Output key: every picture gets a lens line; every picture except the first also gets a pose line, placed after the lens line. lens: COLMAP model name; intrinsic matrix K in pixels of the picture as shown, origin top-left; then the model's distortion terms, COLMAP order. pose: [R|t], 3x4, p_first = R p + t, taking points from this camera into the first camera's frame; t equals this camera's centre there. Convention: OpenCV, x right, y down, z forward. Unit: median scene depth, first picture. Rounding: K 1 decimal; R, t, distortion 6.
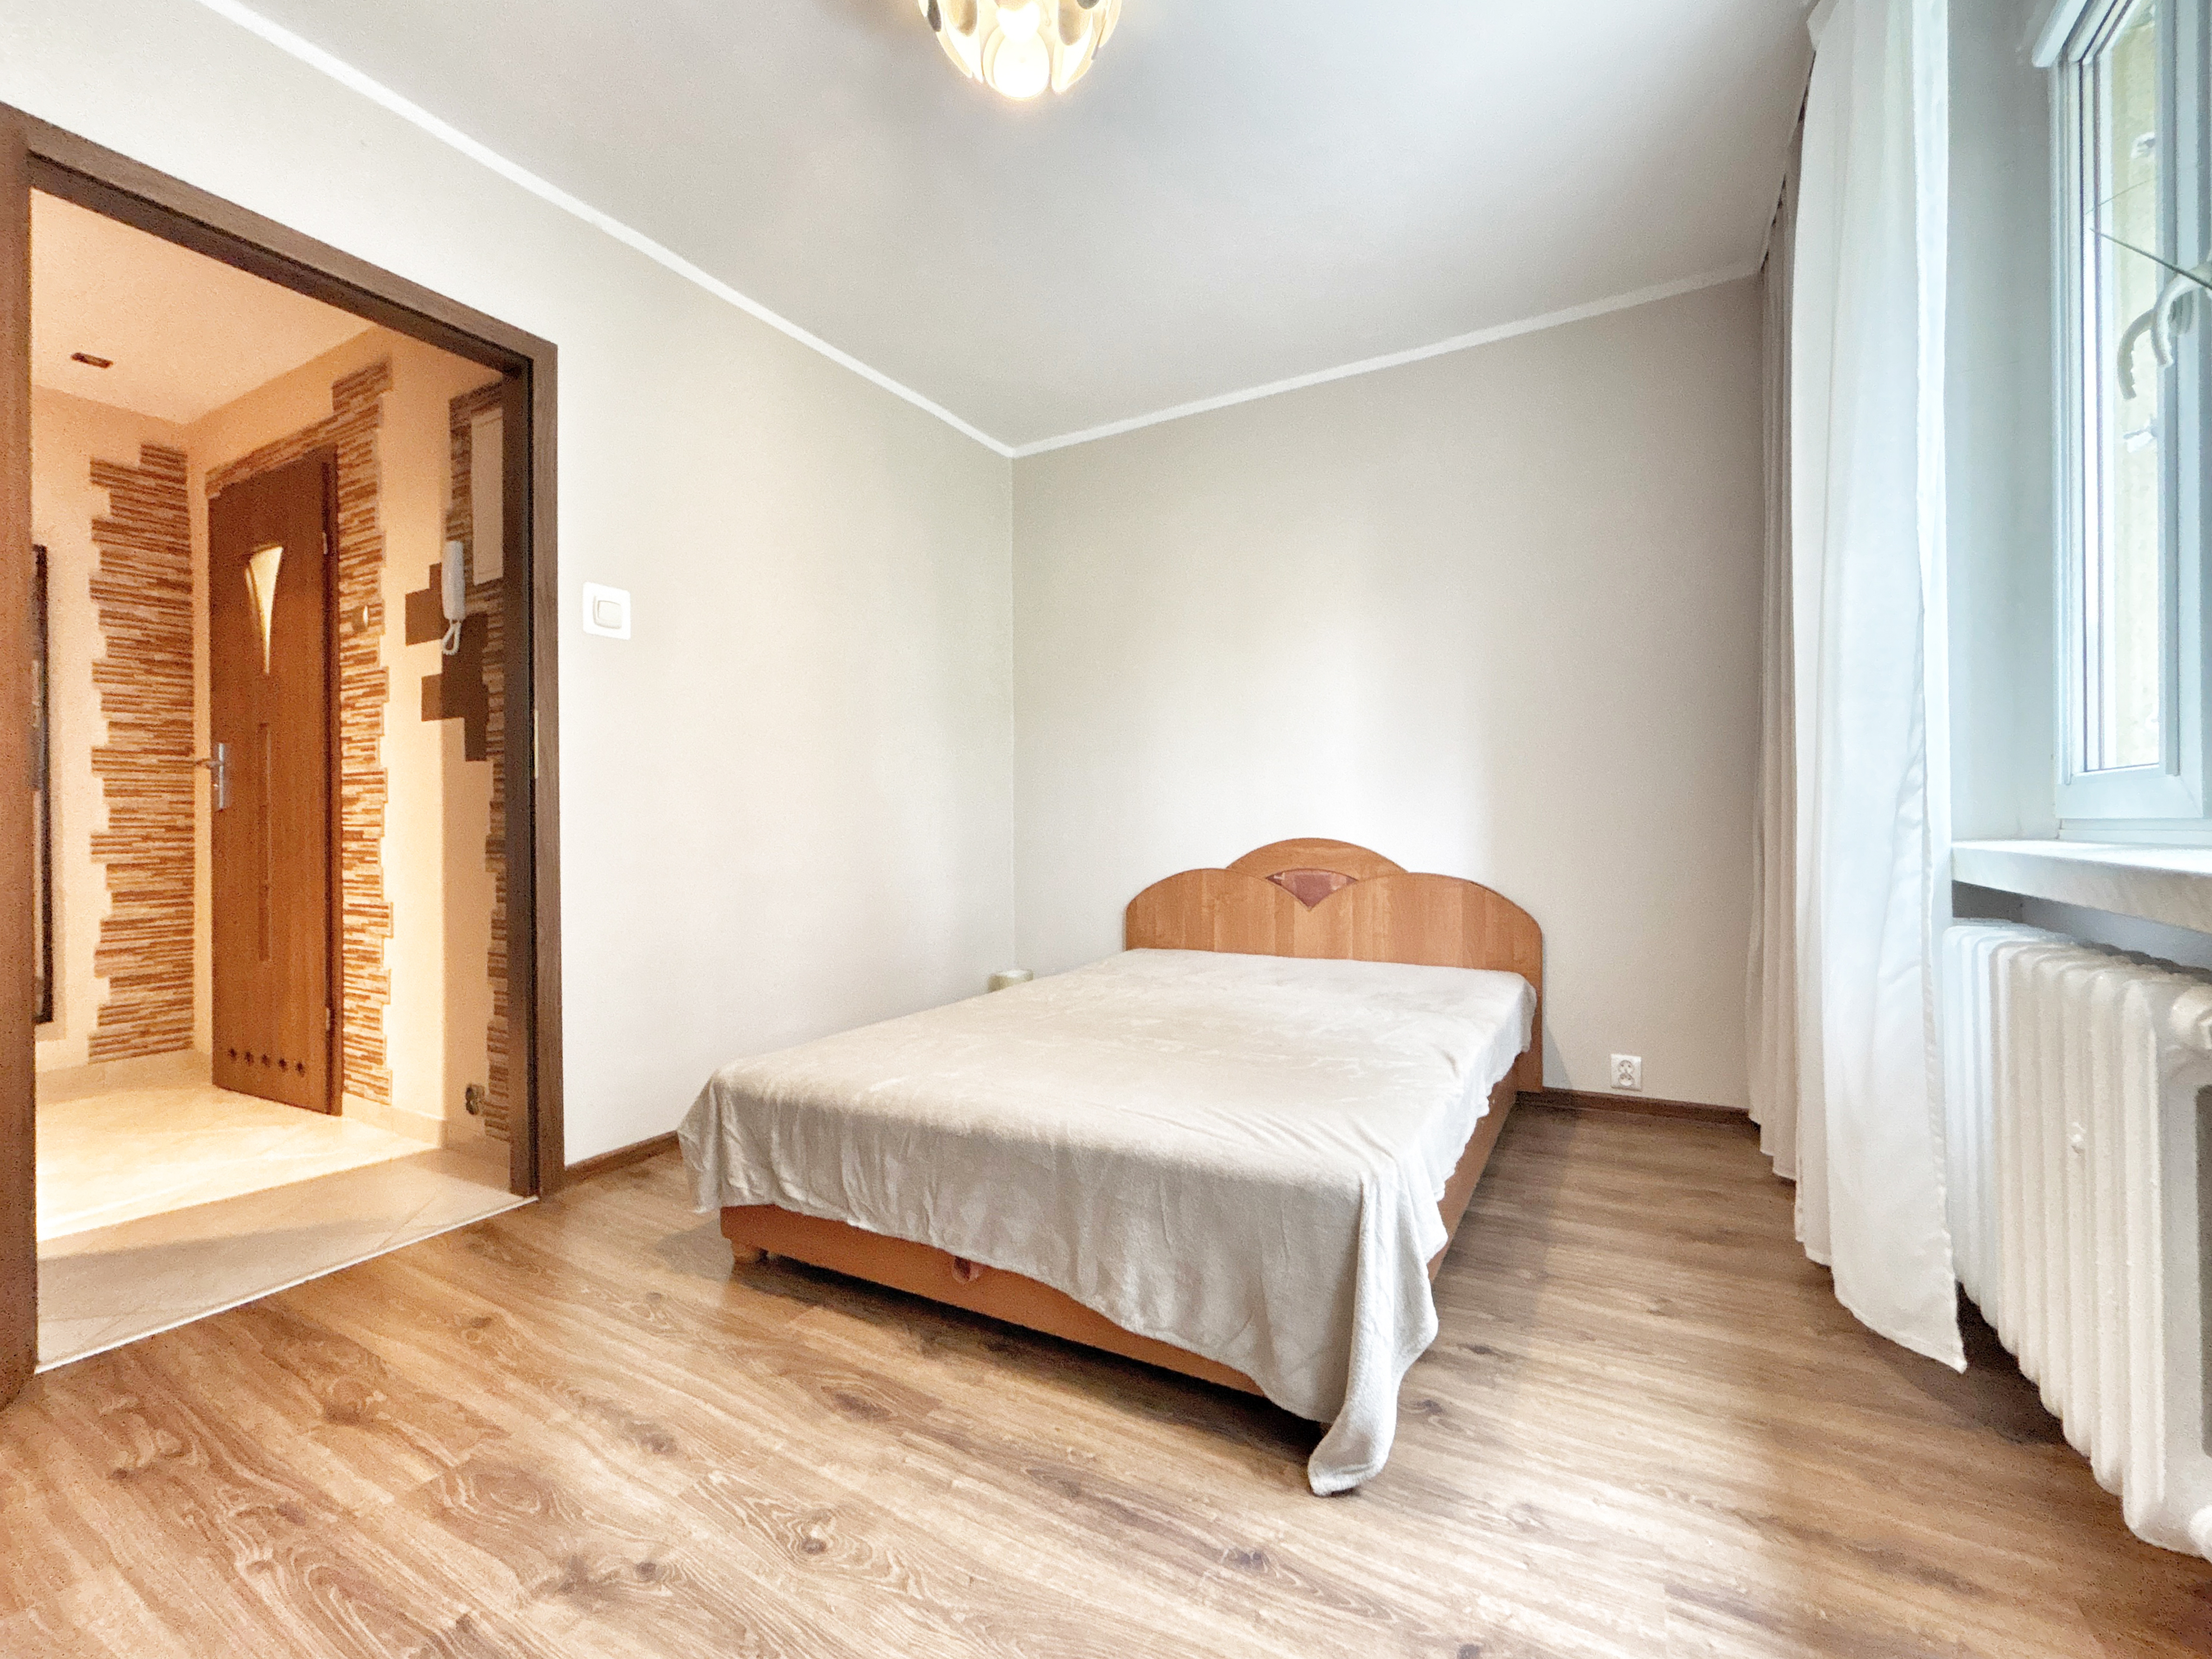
lens RADIAL K [[953.6, 0, 1102.0], [0, 953.6, 819.0], [0, 0, 1]] dist [-0.001198, -0.000090]
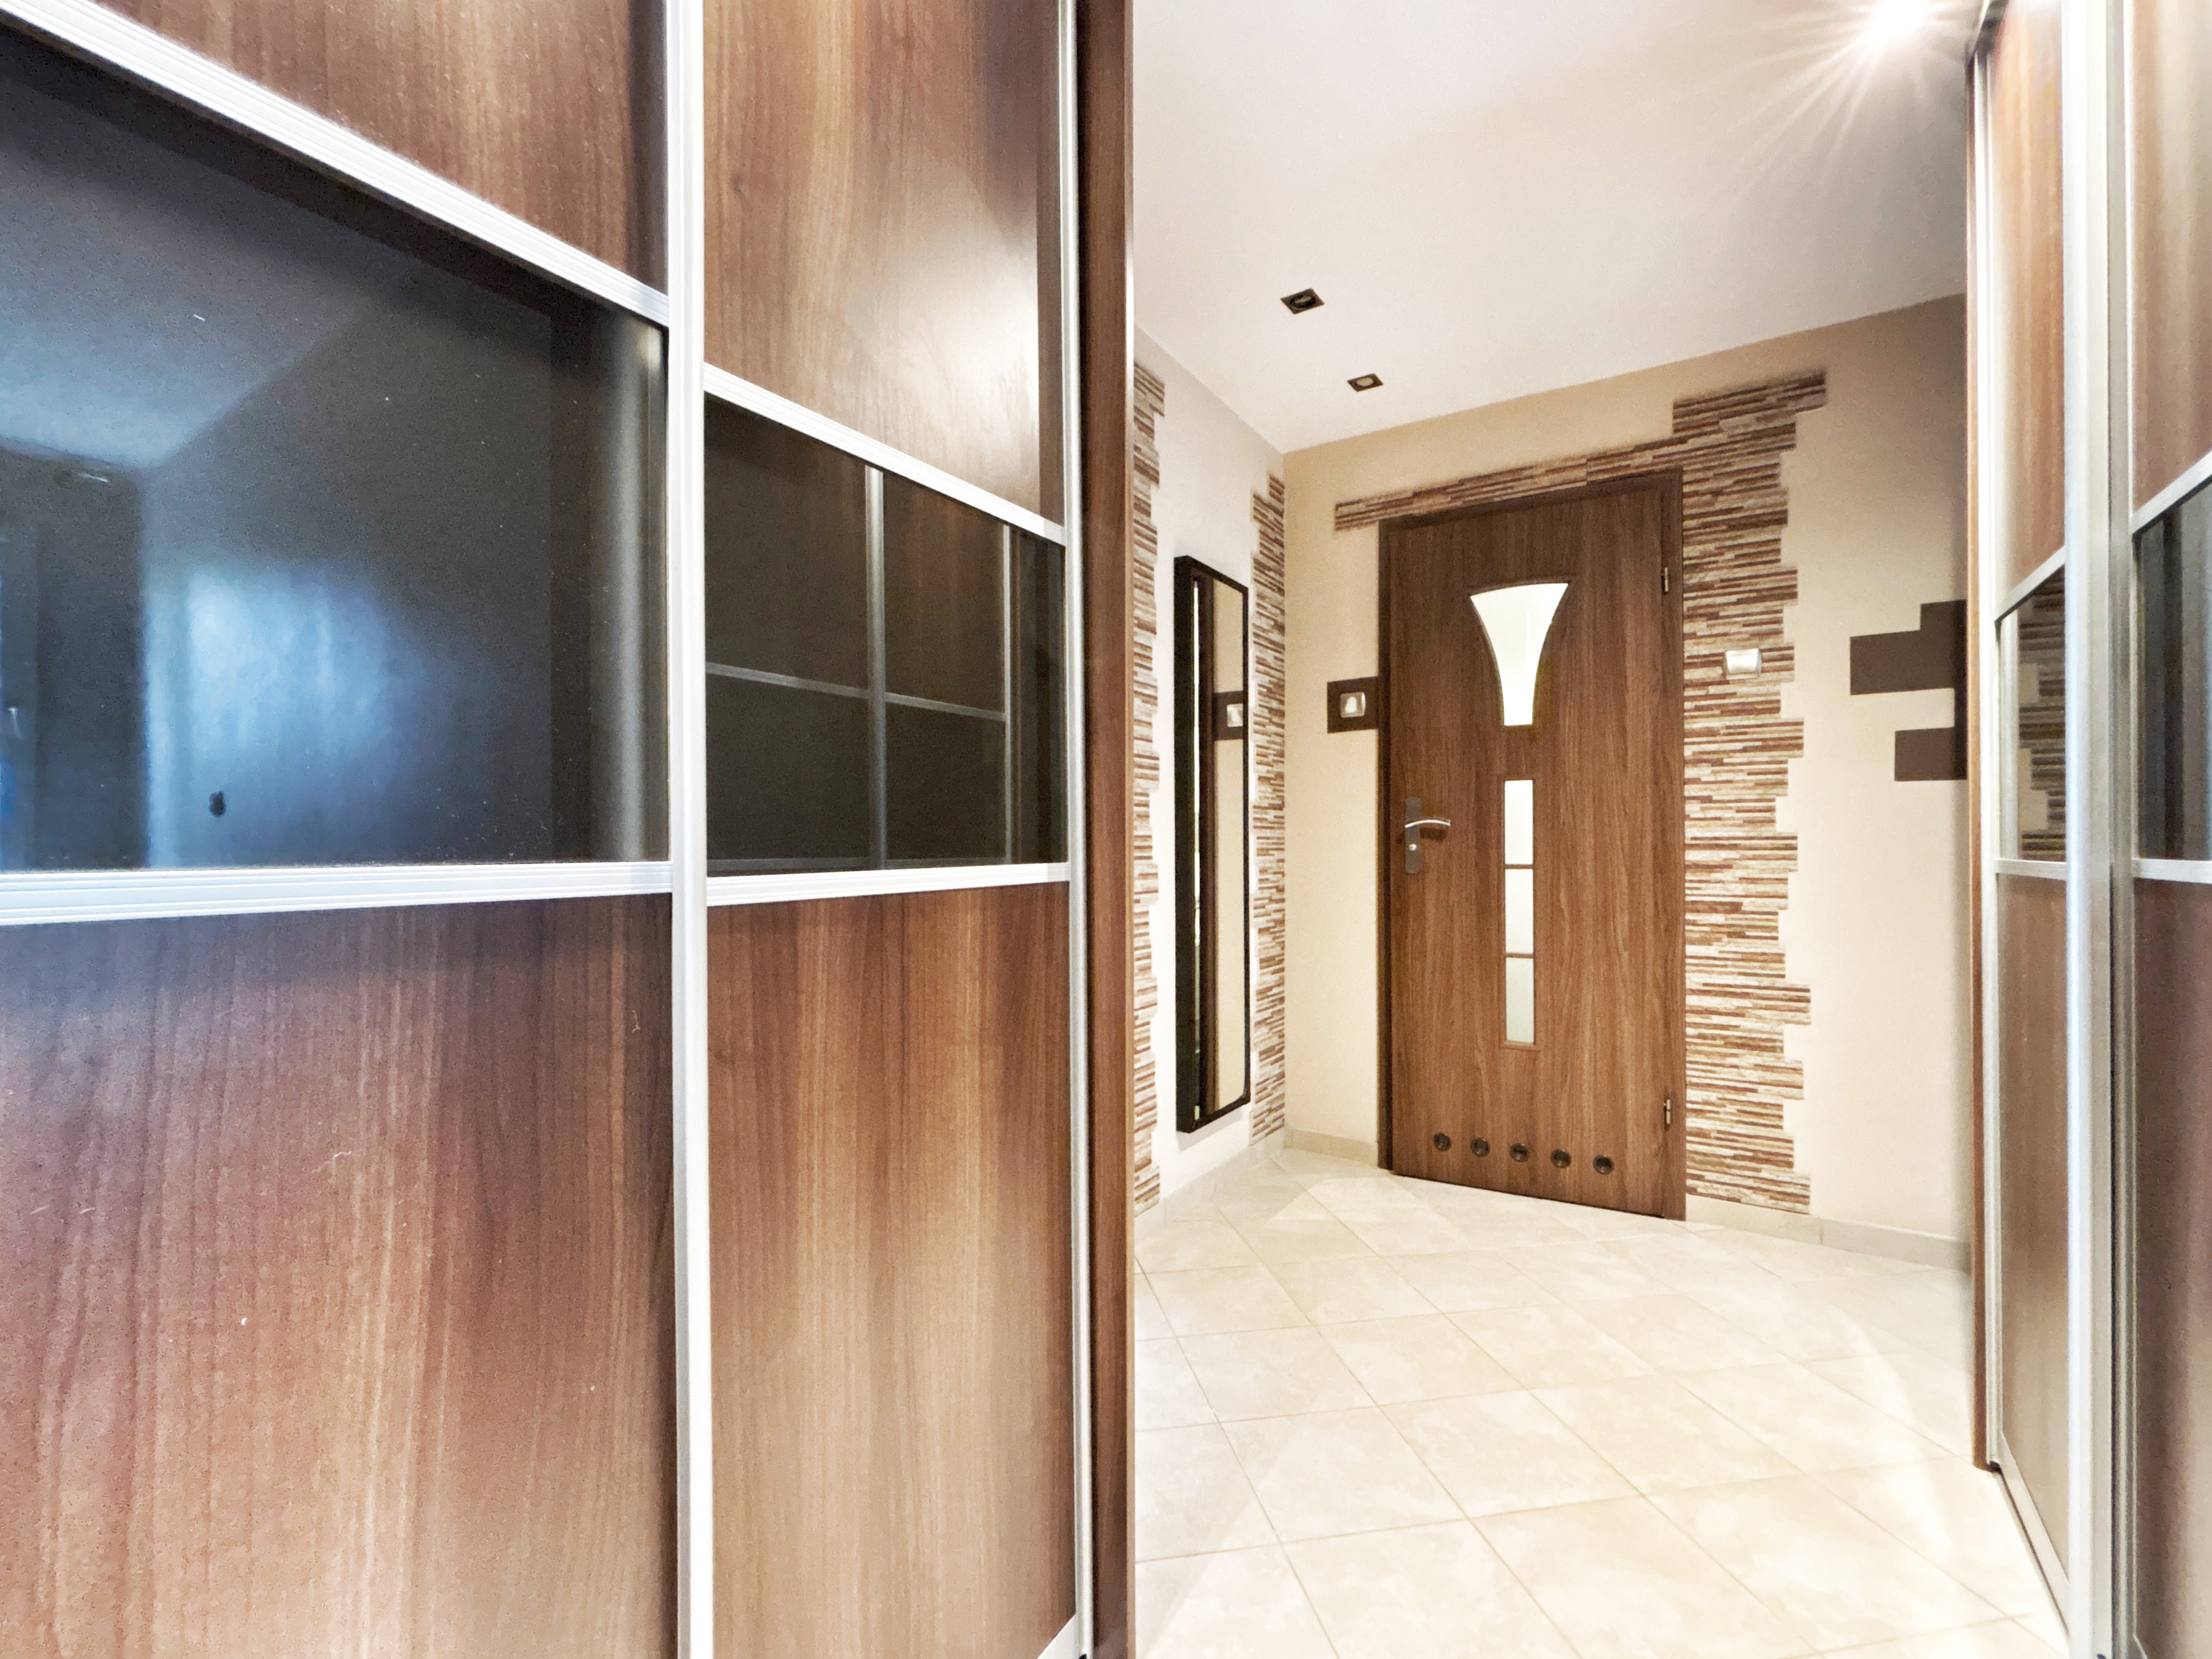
lens RADIAL K [[953.6, 0, 1108.6], [0, 953.6, 832.1], [0, 0, 1]] dist [-0.001198, -0.000090]
pose [[0.998499, -0.001014, -0.054764, -0.363722], [0.000625, 0.999974, -0.007125, -0.012925], [0.054770, 0.007080, 0.998474, 0.021936]]
